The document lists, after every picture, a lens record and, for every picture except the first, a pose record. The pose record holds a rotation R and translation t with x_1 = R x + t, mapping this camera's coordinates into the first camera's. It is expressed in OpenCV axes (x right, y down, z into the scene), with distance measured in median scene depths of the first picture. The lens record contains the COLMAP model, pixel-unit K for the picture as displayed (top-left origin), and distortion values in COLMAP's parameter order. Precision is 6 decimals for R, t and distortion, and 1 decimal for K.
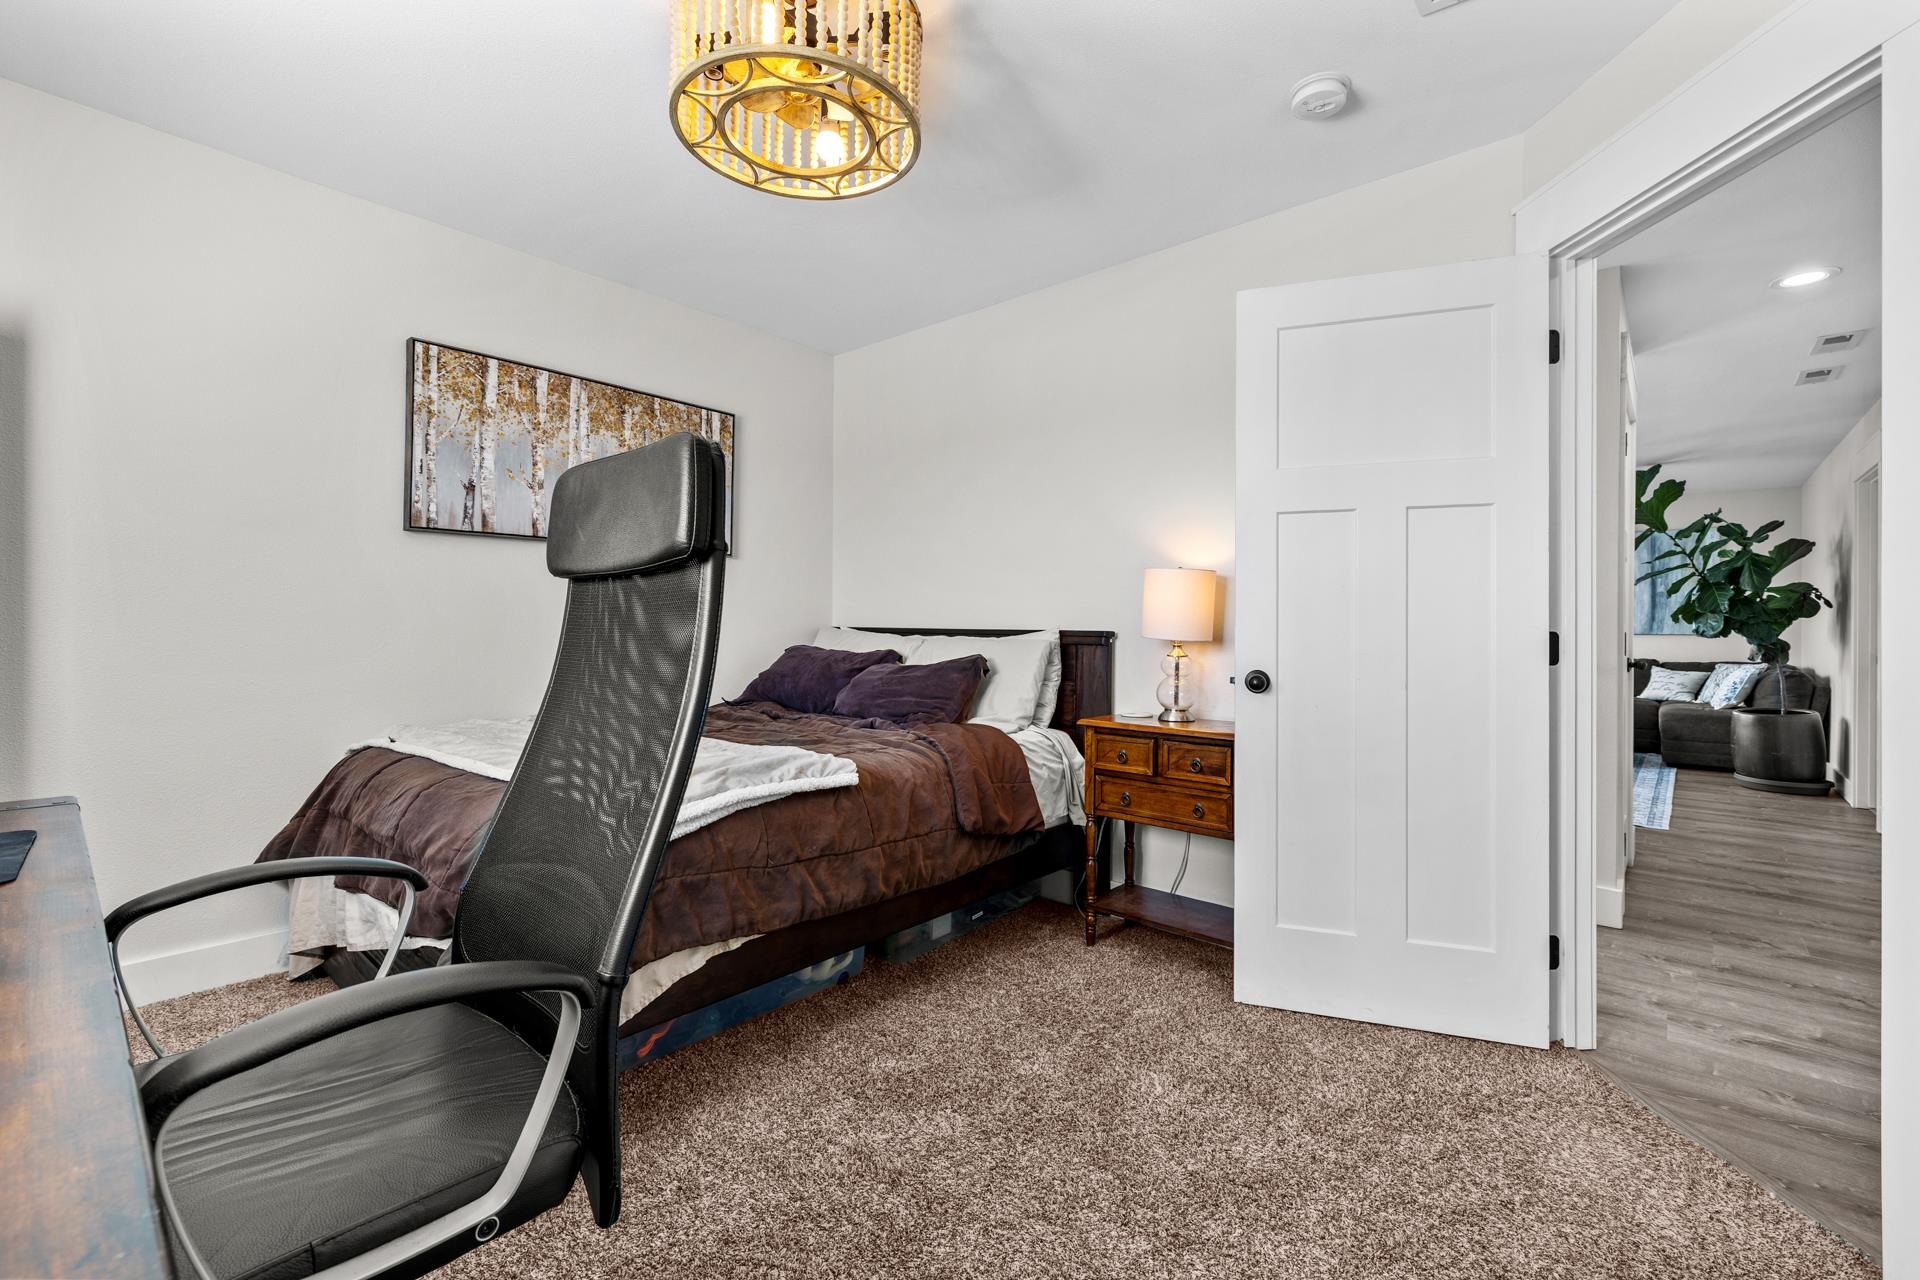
lens RADIAL K [[819.5, 0, 964.1], [0, 819.5, 623.5], [0, 0, 1]] dist [0.005856, 0.000668]
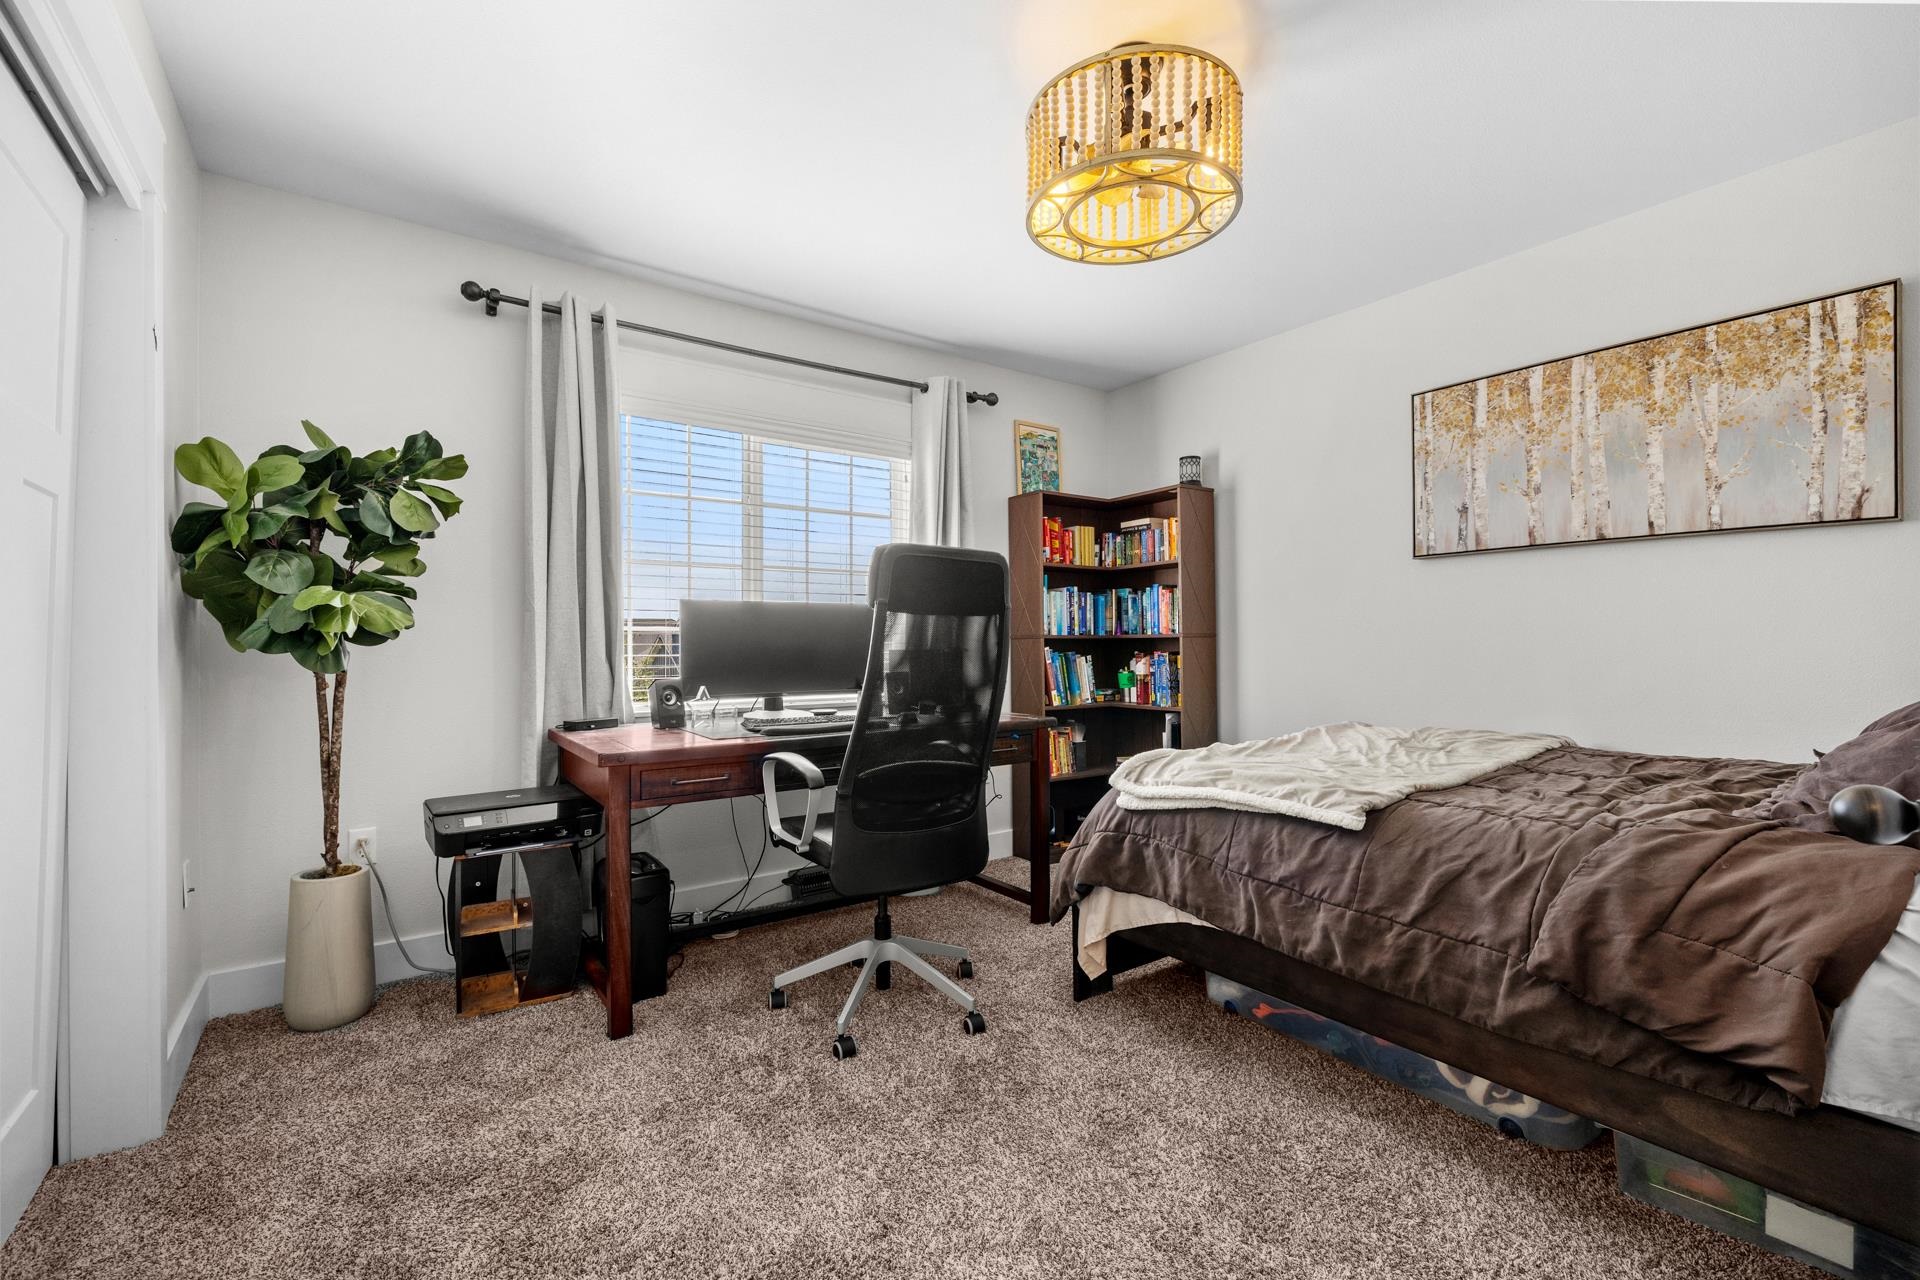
lens RADIAL K [[819.5, 0, 971.6], [0, 819.5, 649.1], [0, 0, 1]] dist [0.005856, 0.000668]
pose [[-0.203642, -0.002083, -0.979043, 0.557740], [0.007689, 0.999963, -0.003727, 0.012303], [0.979015, -0.008287, -0.203618, 0.585277]]
